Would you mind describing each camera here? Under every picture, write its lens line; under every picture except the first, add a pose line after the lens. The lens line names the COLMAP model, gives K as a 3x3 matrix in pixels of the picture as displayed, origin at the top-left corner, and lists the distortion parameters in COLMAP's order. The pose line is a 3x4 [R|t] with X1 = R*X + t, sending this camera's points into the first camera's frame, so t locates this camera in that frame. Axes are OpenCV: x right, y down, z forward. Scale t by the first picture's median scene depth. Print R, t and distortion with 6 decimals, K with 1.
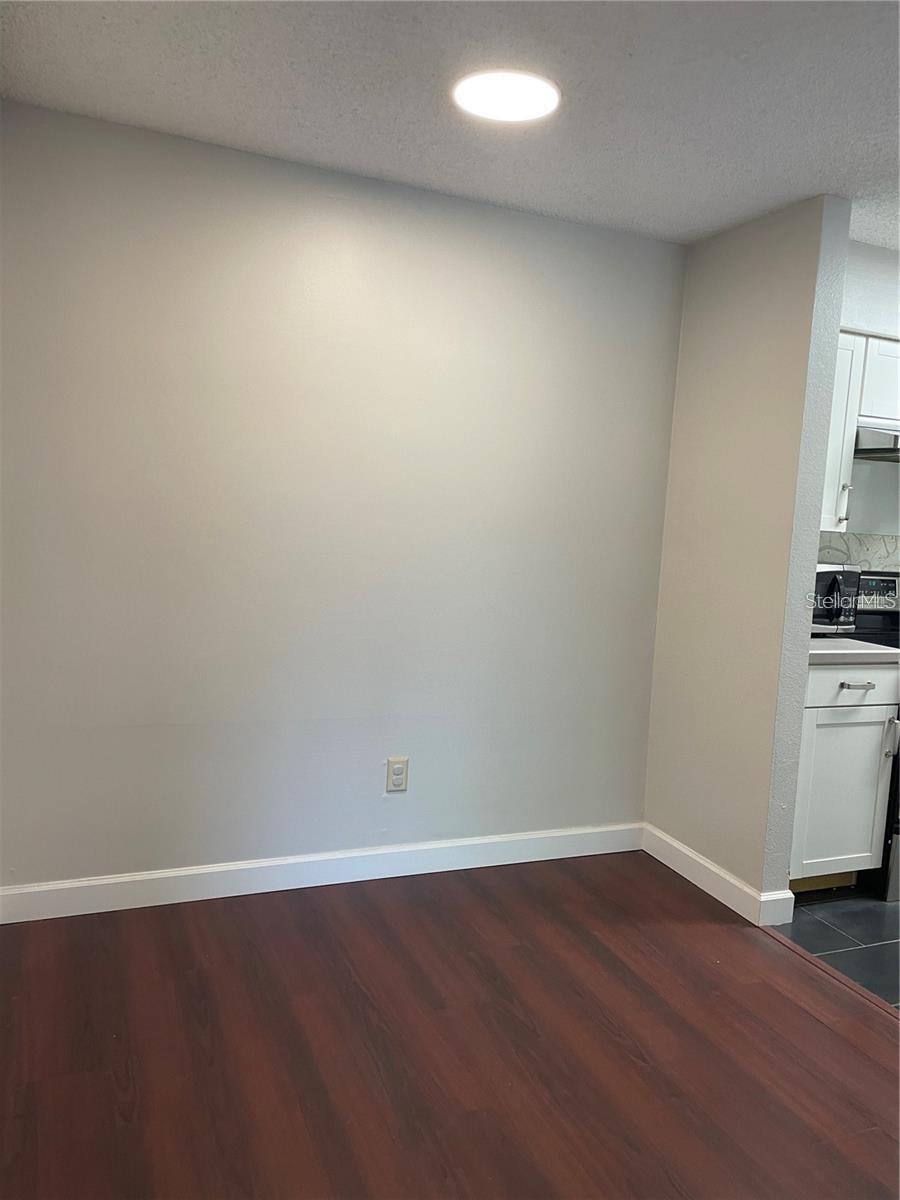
lens RADIAL K [[896.4, 0, 444.4], [0, 896.4, 604.7], [0, 0, 1]] dist [0.033383, 0.000651]
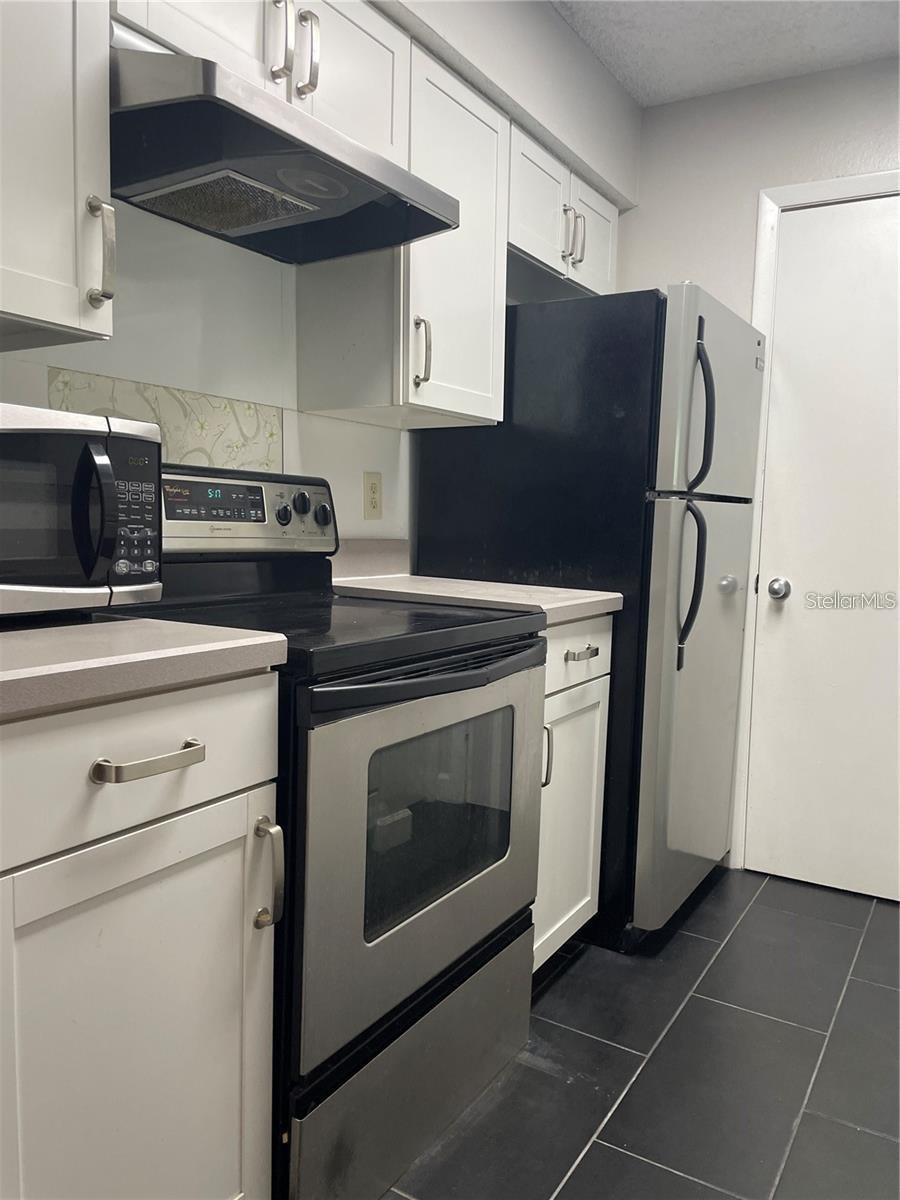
lens RADIAL K [[896.4, 0, 447.2], [0, 896.4, 603.5], [0, 0, 1]] dist [0.033383, 0.000651]
pose [[0.808753, -0.088323, 0.581479, 0.334062], [0.082127, 0.995933, 0.037049, 0.028079], [-0.582386, 0.017792, 0.812718, 0.626080]]
